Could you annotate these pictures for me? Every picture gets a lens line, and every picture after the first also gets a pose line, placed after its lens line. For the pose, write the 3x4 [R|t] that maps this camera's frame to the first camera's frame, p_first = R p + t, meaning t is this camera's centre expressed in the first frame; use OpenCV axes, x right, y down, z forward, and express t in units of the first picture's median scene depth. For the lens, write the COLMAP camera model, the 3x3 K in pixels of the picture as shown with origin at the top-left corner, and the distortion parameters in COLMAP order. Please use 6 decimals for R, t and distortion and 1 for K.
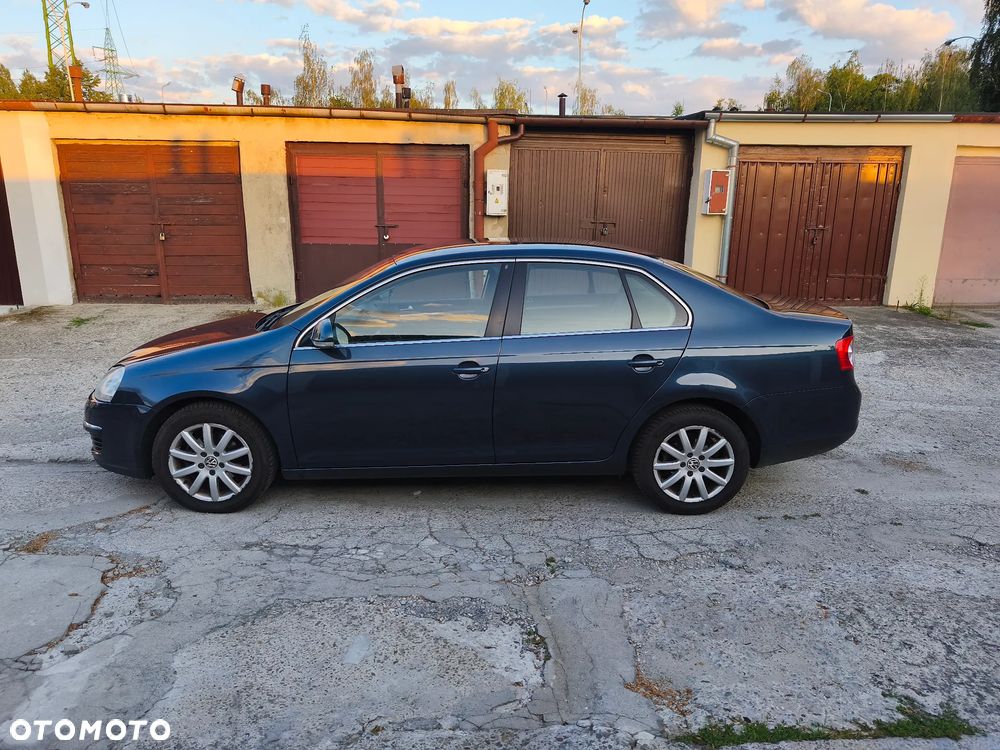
lens RADIAL K [[686.1, 0, 497.0], [0, 686.1, 369.7], [0, 0, 1]] dist [0.012137, -0.023923]
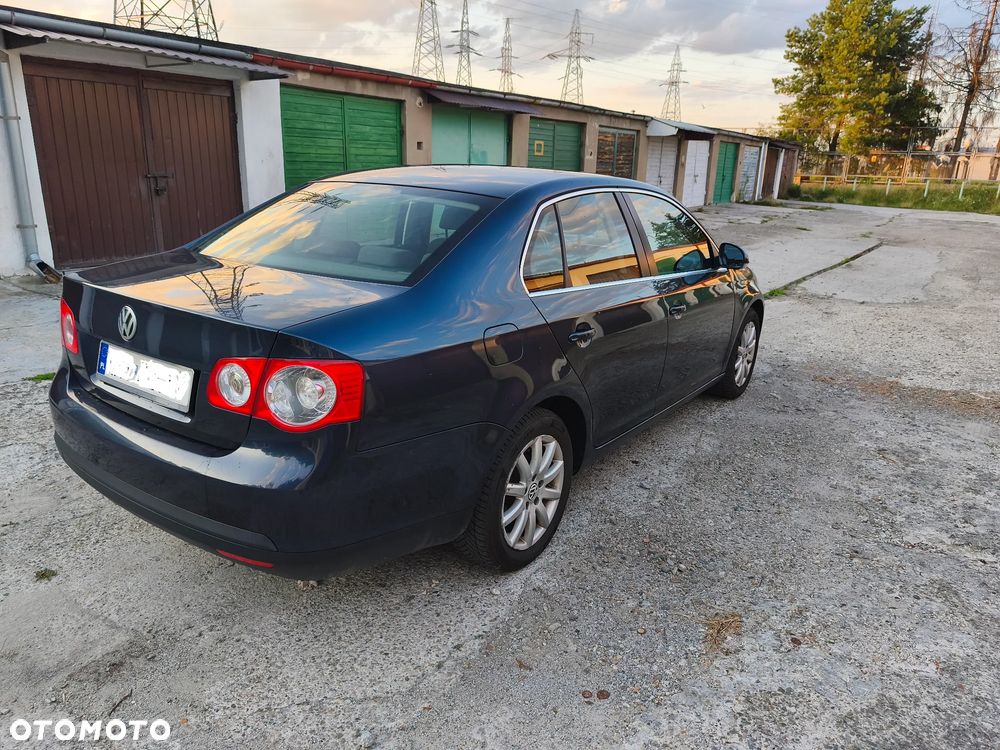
lens RADIAL K [[689.9, 0, 500.0], [0, 689.9, 375.0], [0, 0, 1]] dist [0.005275, -0.017946]
pose [[-0.587114, 0.209146, -0.782020, 0.332370], [-0.231066, 0.882558, 0.409511, -0.141445], [0.775826, 0.421128, -0.469836, 0.688761]]
